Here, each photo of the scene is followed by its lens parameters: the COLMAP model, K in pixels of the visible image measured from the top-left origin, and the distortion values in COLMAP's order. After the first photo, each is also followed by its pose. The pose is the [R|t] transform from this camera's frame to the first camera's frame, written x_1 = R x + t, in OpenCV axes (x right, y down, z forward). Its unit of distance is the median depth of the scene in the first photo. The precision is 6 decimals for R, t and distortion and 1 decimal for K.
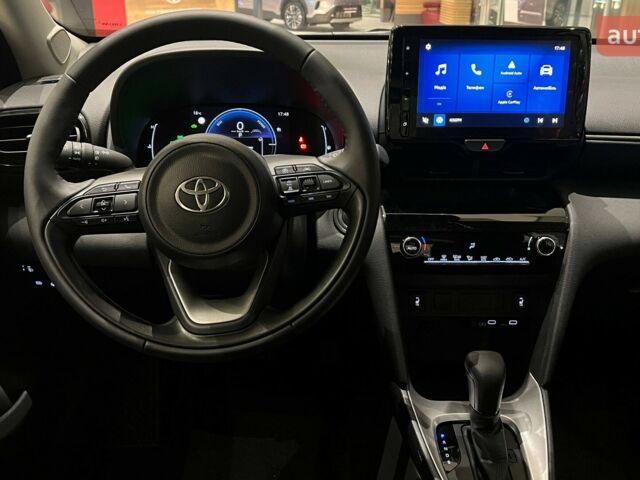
lens RADIAL K [[643.1, 0, 328.2], [0, 643.1, 239.9], [0, 0, 1]] dist [0.125840, -0.298018]
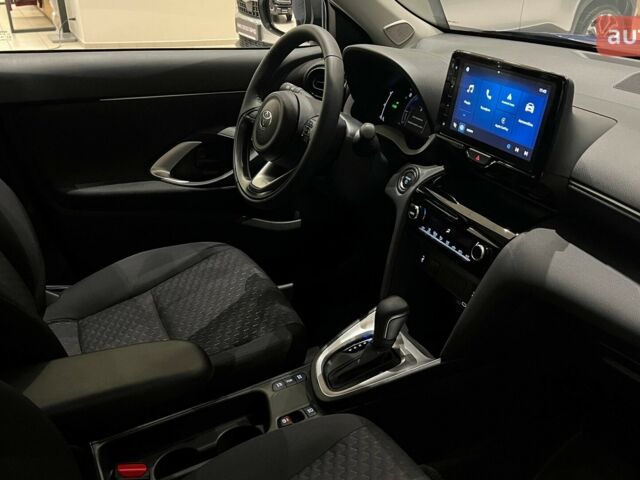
lens RADIAL K [[653.8, 0, 305.6], [0, 653.8, 241.3], [0, 0, 1]] dist [0.069775, 0.001810]
pose [[0.389079, 0.386396, -0.836251, 1.224786], [-0.335882, 0.904792, 0.261791, -0.219689], [0.857788, 0.179025, 0.481819, 0.159242]]
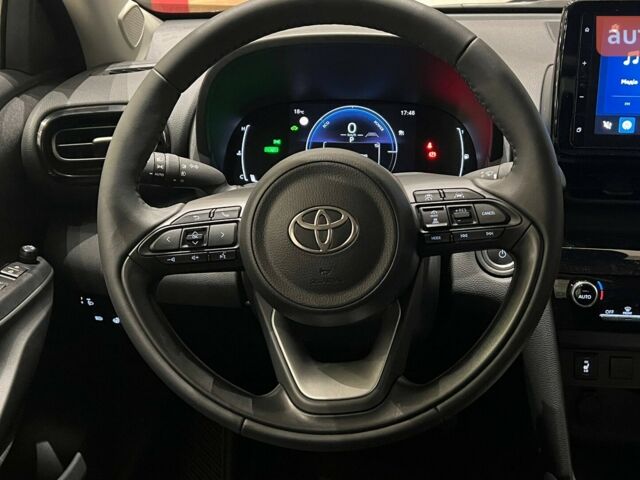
lens RADIAL K [[773.5, 0, 325.1], [0, 773.5, 236.1], [0, 0, 1]] dist [0.174179, -0.535820]
pose [[0.993318, 0.026996, -0.112205, -0.067474], [-0.028316, 0.999547, -0.010186, -0.039522], [0.111879, 0.013295, 0.993633, 0.072236]]
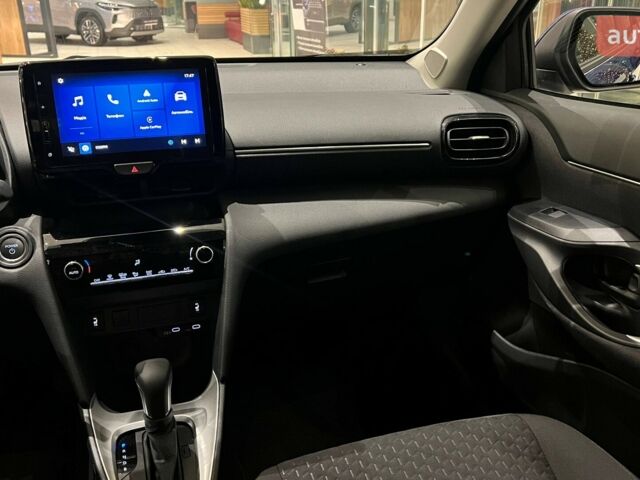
lens RADIAL K [[643.1, 0, 328.2], [0, 643.1, 239.9], [0, 0, 1]] dist [0.125840, -0.298018]
pose [[0.964274, -0.118648, 0.236852, 0.286275], [0.121165, 0.992625, 0.003954, 0.006145], [-0.235574, 0.024886, 0.971538, -0.116602]]
